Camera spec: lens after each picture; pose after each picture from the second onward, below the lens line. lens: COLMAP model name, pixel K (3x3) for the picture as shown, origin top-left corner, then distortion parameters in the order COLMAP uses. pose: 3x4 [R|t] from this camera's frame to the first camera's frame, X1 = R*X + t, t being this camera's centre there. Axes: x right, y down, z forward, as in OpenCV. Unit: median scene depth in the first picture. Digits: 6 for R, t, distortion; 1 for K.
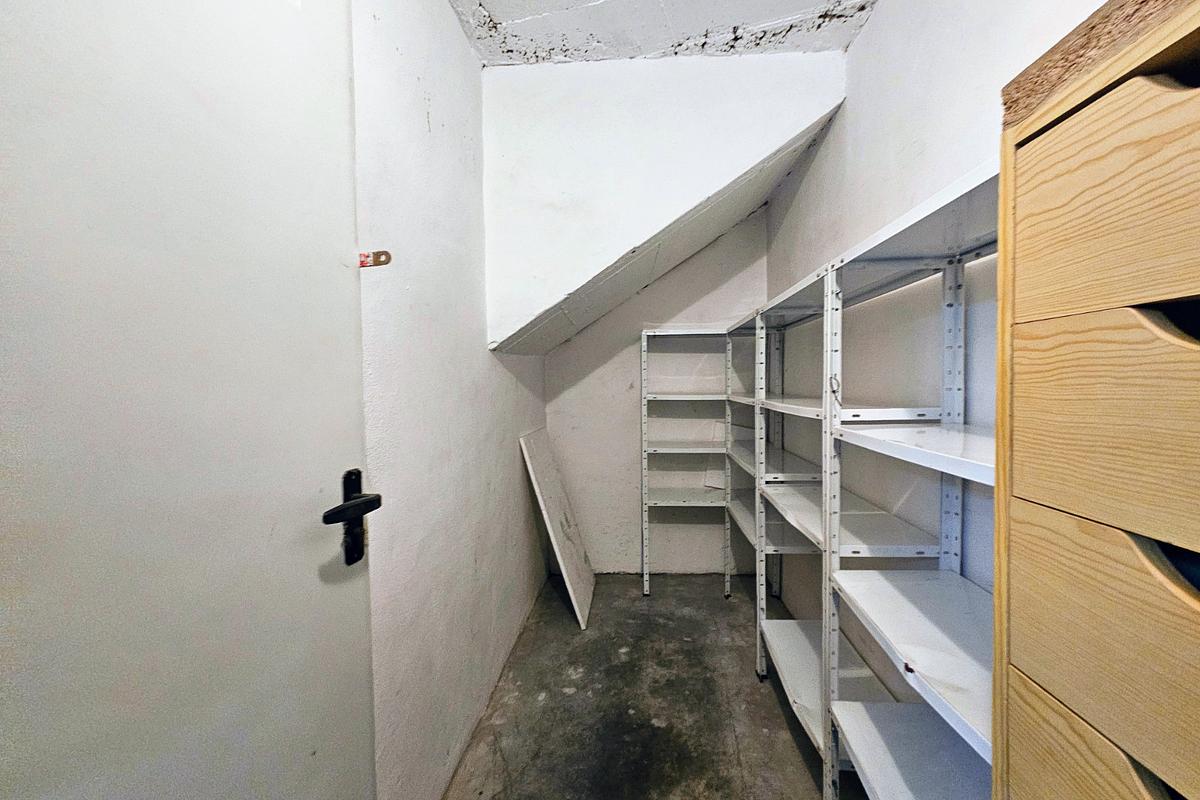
lens RADIAL K [[511.3, 0, 600.0], [0, 511.3, 400.0], [0, 0, 1]] dist [0.001467, 0.000096]
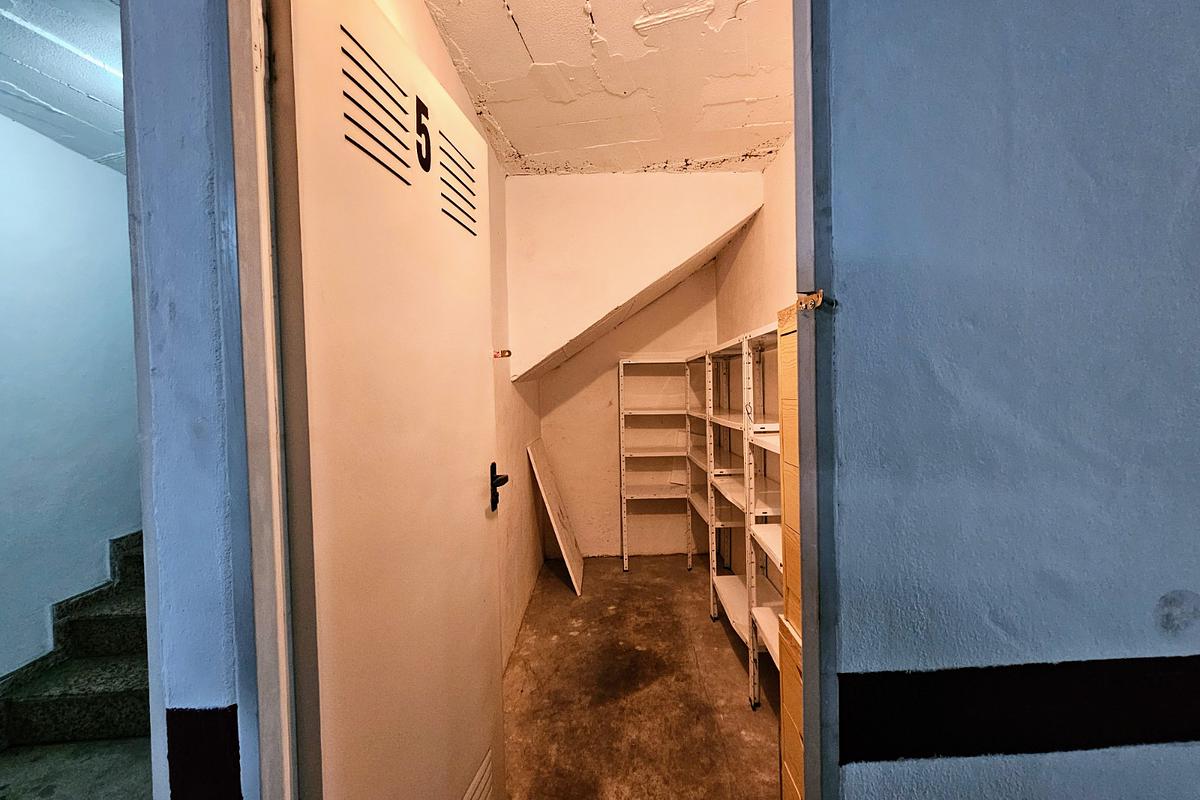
lens RADIAL K [[511.3, 0, 600.0], [0, 511.3, 400.0], [0, 0, 1]] dist [0.001467, 0.000096]
pose [[0.997507, -0.012965, 0.069368, -0.072838], [0.014141, 0.999764, -0.016495, -0.022486], [-0.069138, 0.017435, 0.997455, -0.339536]]
